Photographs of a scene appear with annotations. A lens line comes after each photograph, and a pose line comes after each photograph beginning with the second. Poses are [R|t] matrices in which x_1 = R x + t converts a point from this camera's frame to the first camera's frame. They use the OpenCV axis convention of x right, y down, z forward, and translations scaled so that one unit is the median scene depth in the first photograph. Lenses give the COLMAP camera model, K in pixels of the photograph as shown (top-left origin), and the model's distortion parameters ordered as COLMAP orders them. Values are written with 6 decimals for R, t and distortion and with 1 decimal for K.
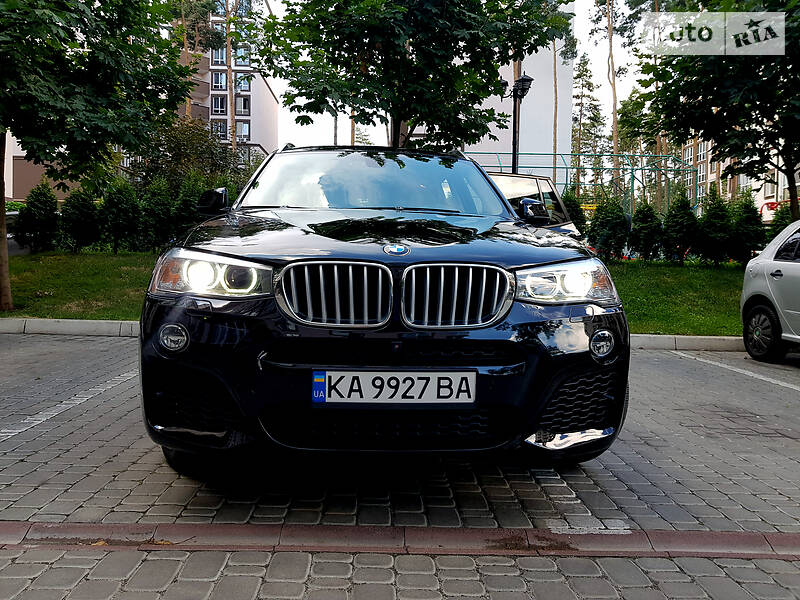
lens RADIAL K [[622.3, 0, 390.5], [0, 622.3, 297.8], [0, 0, 1]] dist [0.080602, -0.150871]
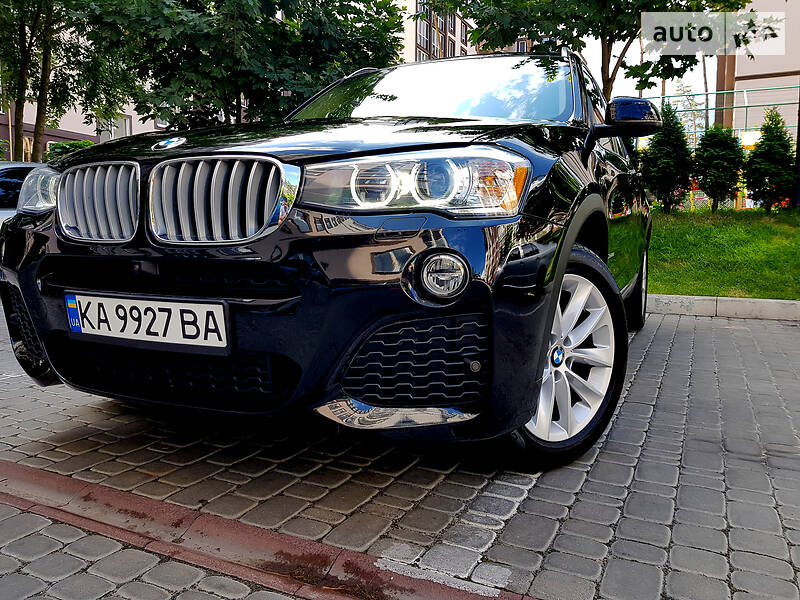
lens RADIAL K [[622.3, 0, 390.5], [0, 622.3, 297.8], [0, 0, 1]] dist [0.080602, -0.150871]
pose [[0.873423, 0.039031, -0.485395, 0.653123], [-0.010456, 0.998056, 0.061441, 0.064843], [0.486850, -0.048588, 0.872133, 0.470464]]
